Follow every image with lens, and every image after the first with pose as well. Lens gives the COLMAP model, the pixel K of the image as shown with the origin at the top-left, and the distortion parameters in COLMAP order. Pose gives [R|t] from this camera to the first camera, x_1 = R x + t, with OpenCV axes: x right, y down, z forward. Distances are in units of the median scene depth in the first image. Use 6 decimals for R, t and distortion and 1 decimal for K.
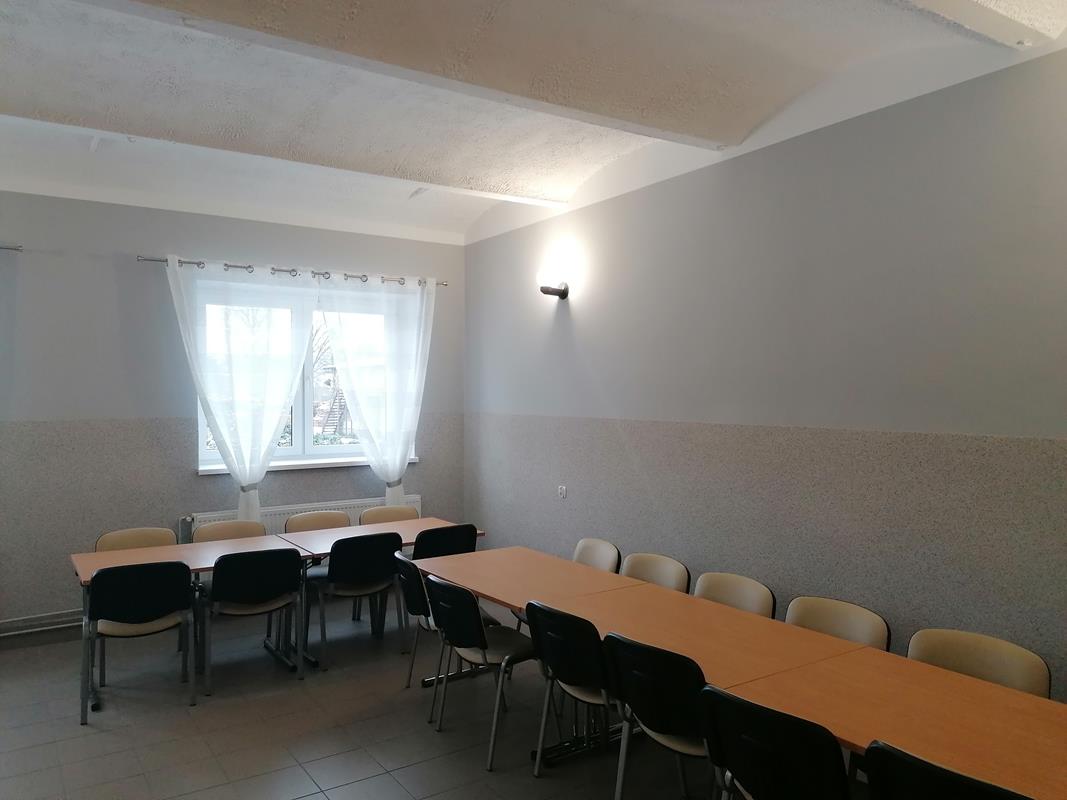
lens RADIAL K [[822.6, 0, 480.1], [0, 822.6, 398.8], [0, 0, 1]] dist [0.103281, -0.095139]
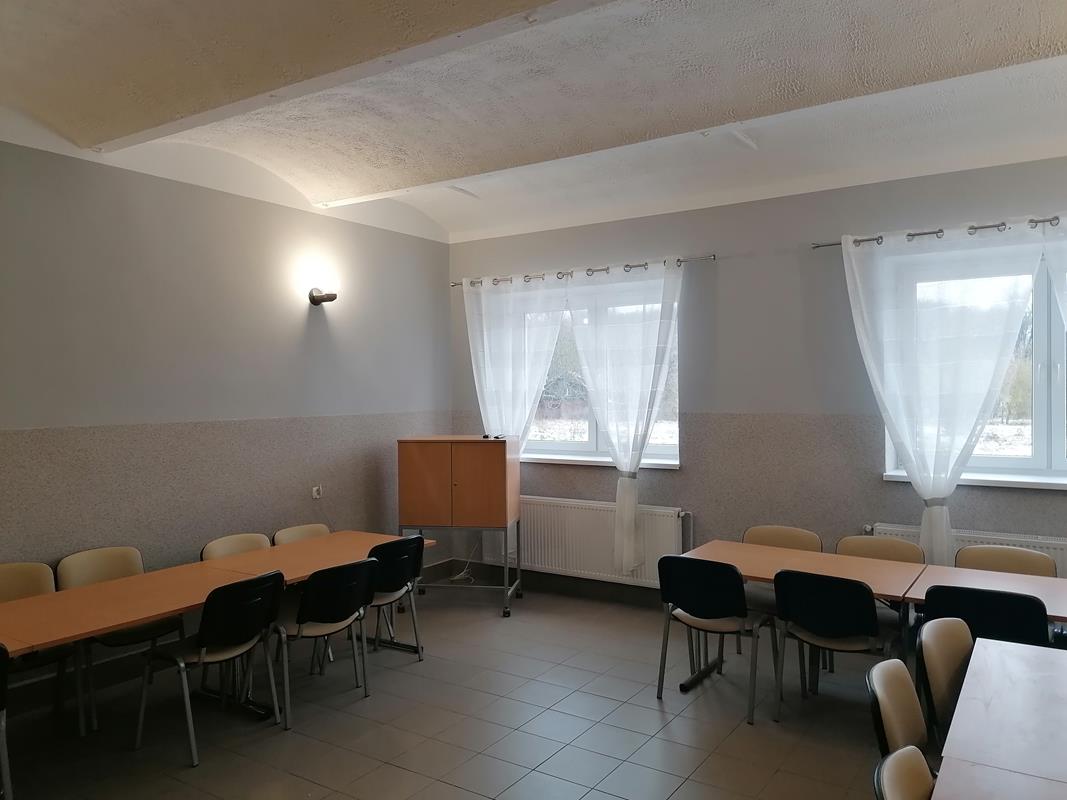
lens RADIAL K [[822.6, 0, 480.1], [0, 822.6, 398.8], [0, 0, 1]] dist [0.103281, -0.095139]
pose [[0.365850, 0.013761, -0.930572, 0.328823], [0.005899, 0.999836, 0.017104, -0.011941], [0.930655, -0.011747, 0.365709, 0.282397]]
